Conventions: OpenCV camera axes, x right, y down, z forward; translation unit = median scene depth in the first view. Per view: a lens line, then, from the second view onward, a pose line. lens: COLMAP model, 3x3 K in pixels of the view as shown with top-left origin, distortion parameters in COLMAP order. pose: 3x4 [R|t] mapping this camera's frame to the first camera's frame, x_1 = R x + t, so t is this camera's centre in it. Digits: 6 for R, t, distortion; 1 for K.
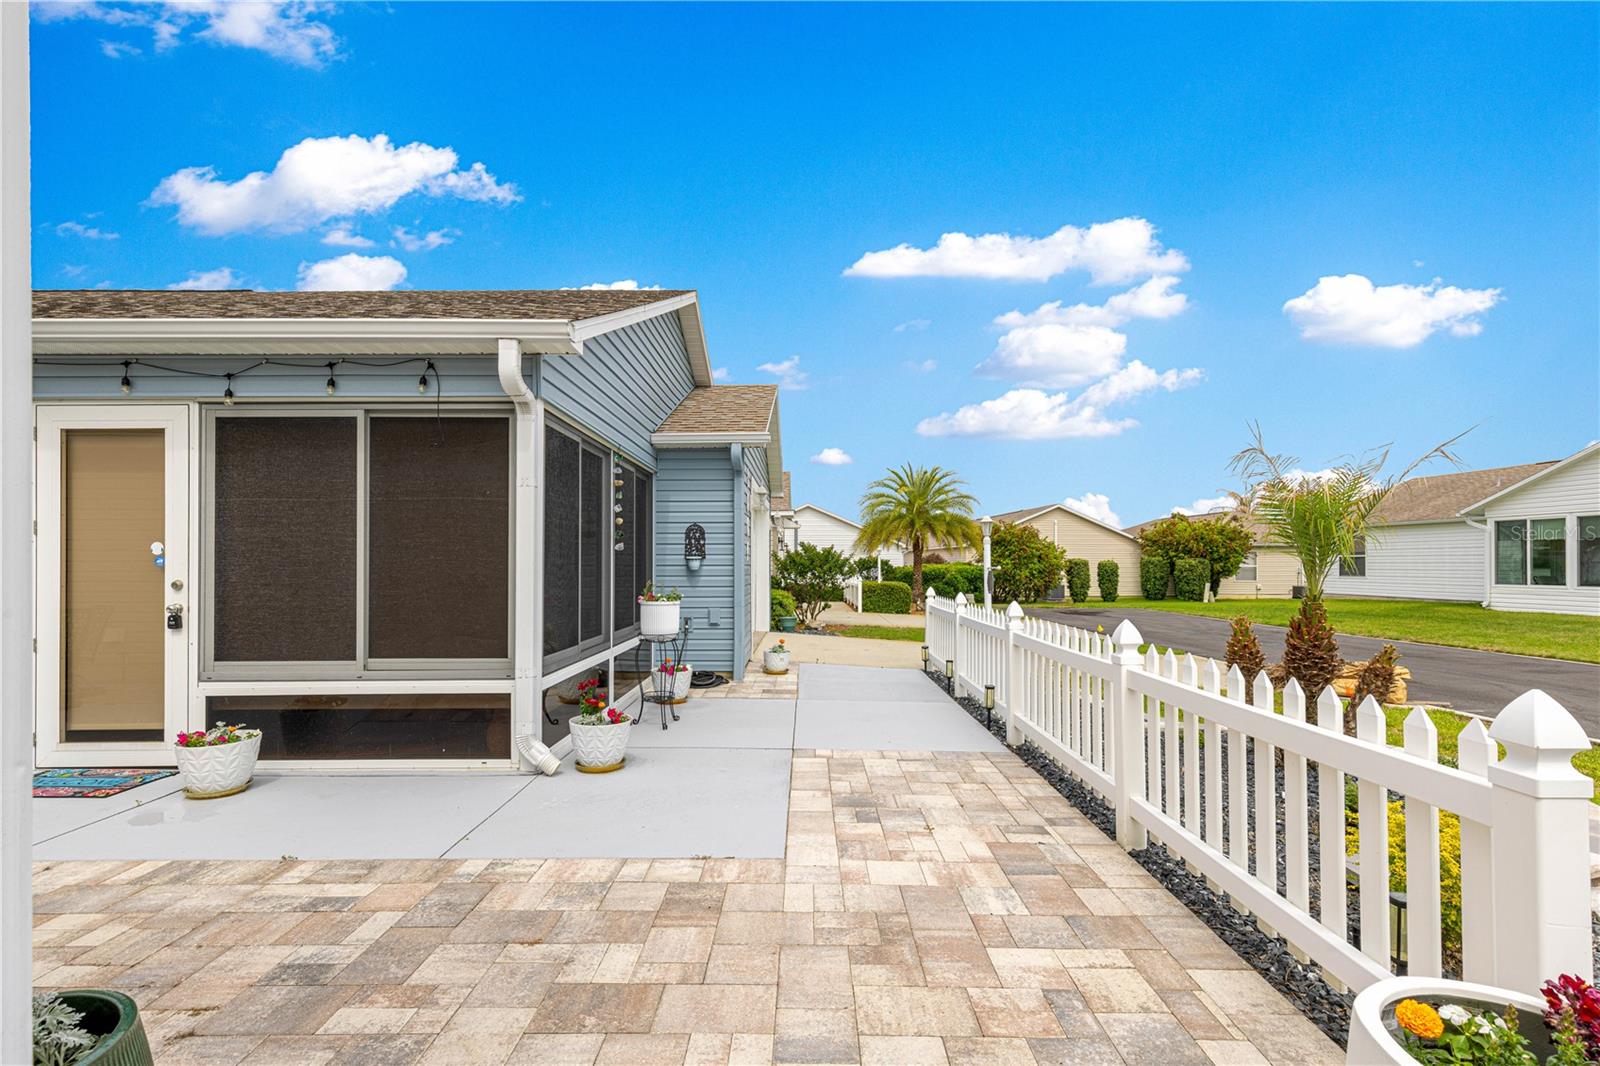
lens RADIAL K [[707.0, 0, 805.9], [0, 707.0, 557.6], [0, 0, 1]] dist [0.002290, 0.000217]
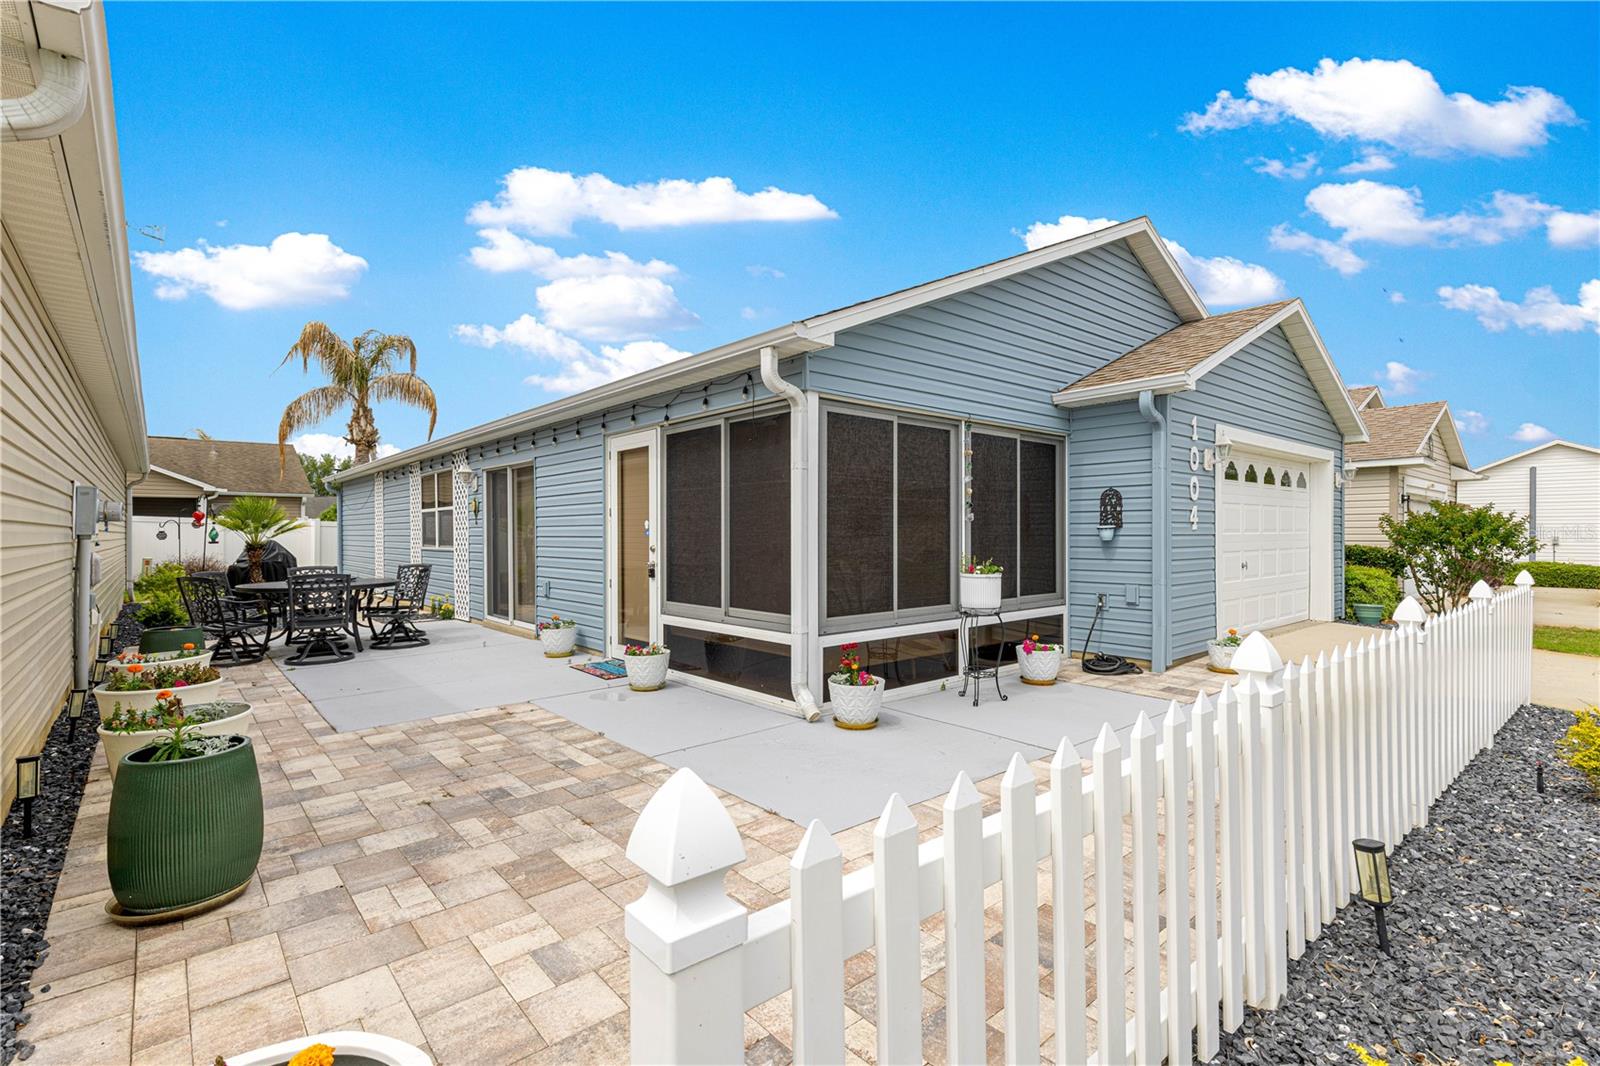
lens RADIAL K [[724.2, 0, 811.6], [0, 724.2, 531.0], [0, 0, 1]] dist [0.008034, -0.000575]
pose [[0.675050, -0.000445, -0.737772, 0.481258], [0.007935, 0.999946, 0.006657, -0.006890], [0.737730, -0.010348, 0.675017, 0.207649]]
